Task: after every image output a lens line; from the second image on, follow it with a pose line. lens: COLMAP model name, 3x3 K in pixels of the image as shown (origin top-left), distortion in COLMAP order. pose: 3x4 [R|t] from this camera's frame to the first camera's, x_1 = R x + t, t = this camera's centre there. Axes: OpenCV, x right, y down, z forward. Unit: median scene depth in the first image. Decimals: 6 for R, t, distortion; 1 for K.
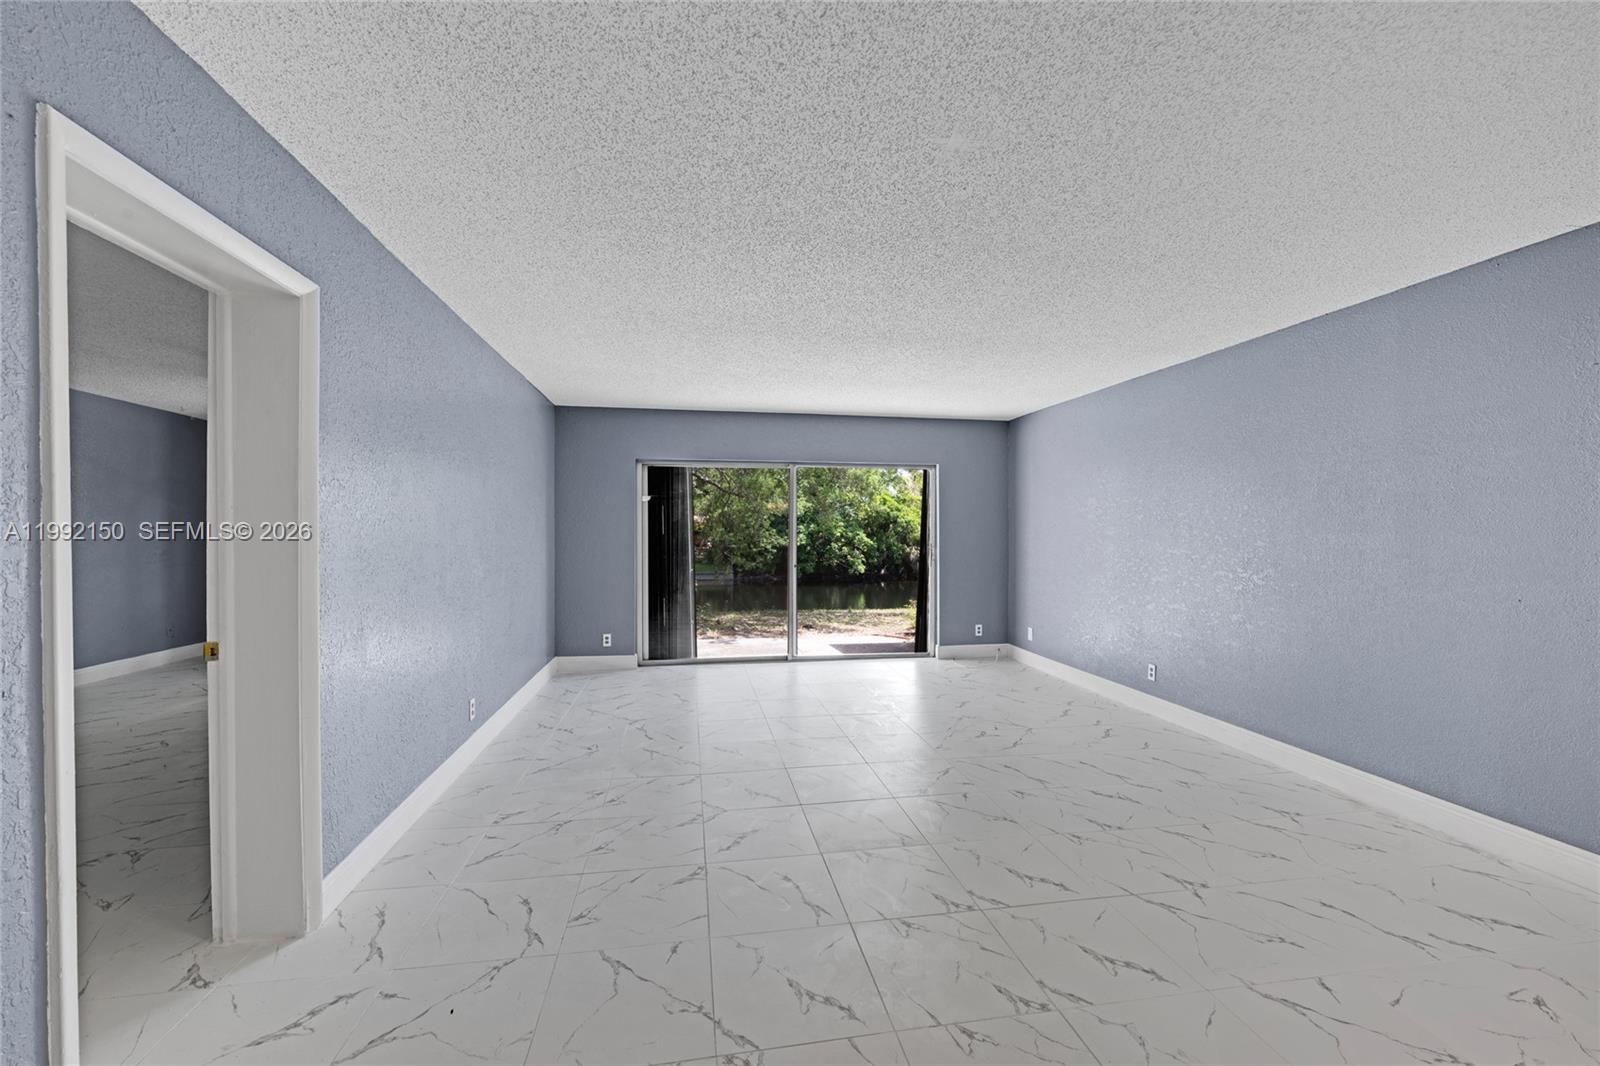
lens RADIAL K [[629.6, 0, 795.3], [0, 629.6, 534.5], [0, 0, 1]] dist [-0.002366, 0.000059]
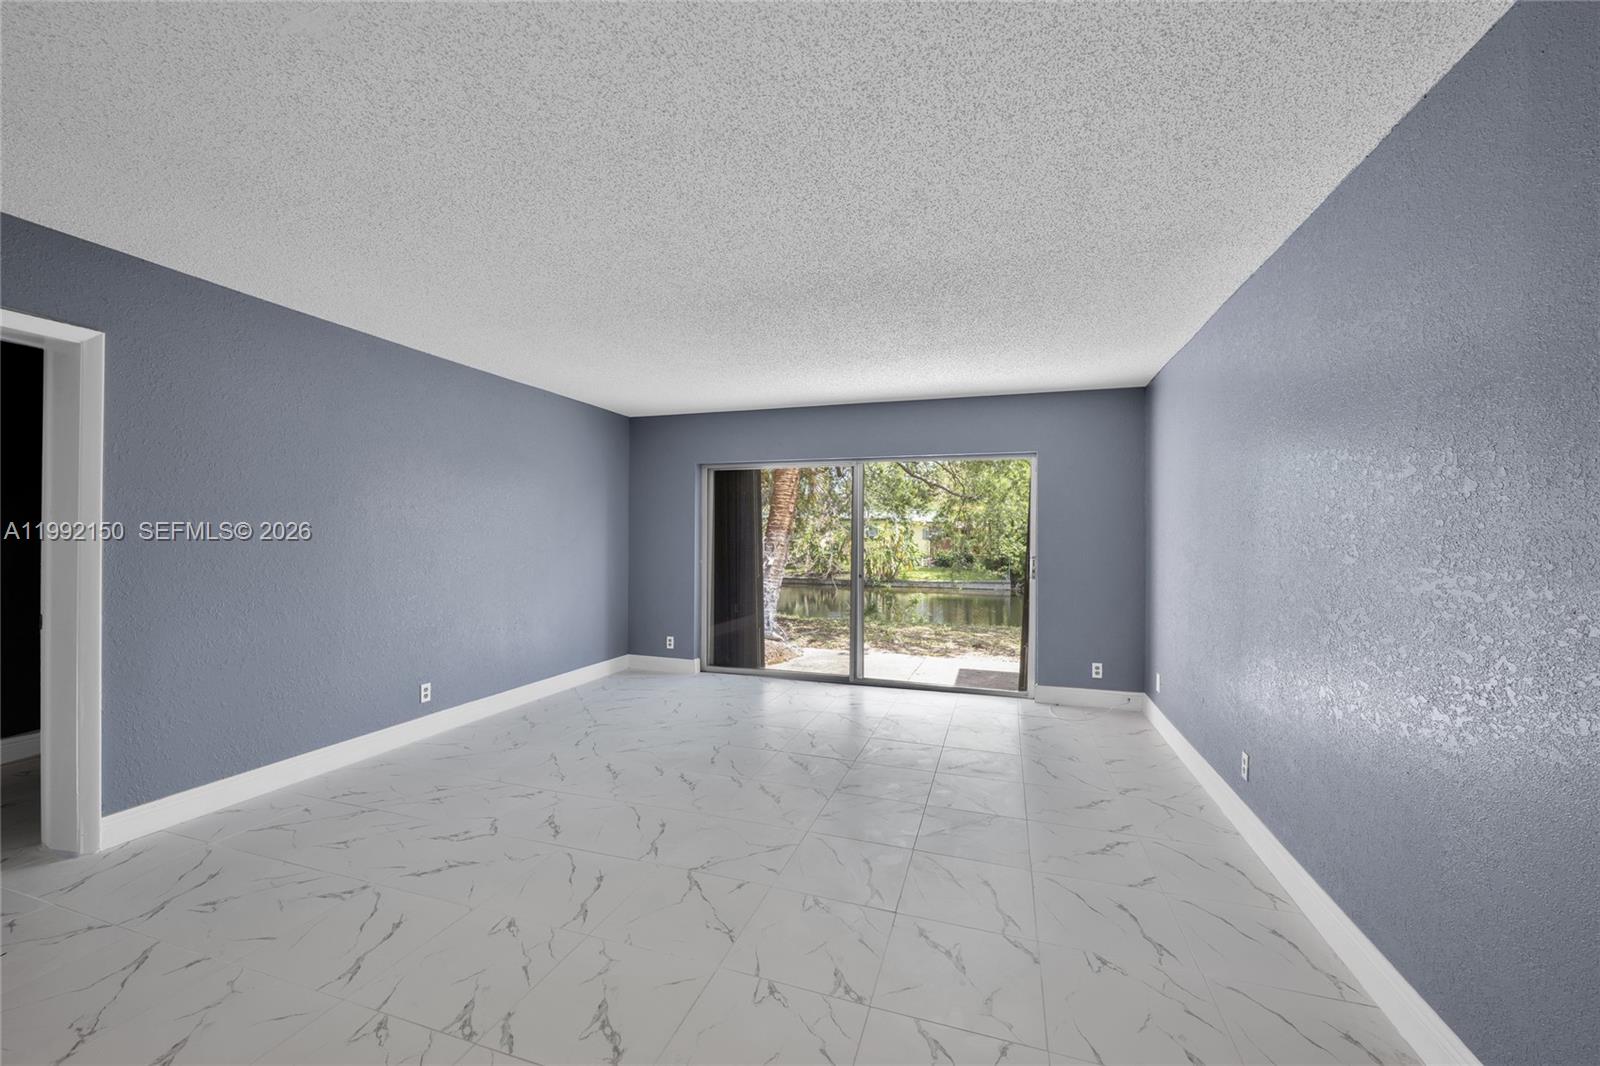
lens RADIAL K [[629.6, 0, 795.3], [0, 629.6, 534.5], [0, 0, 1]] dist [-0.002366, 0.000059]
pose [[0.884361, 0.002187, -0.466799, 0.332186], [-0.007238, 0.999933, -0.009027, 0.000222], [0.466748, 0.011361, 0.884318, 0.175257]]
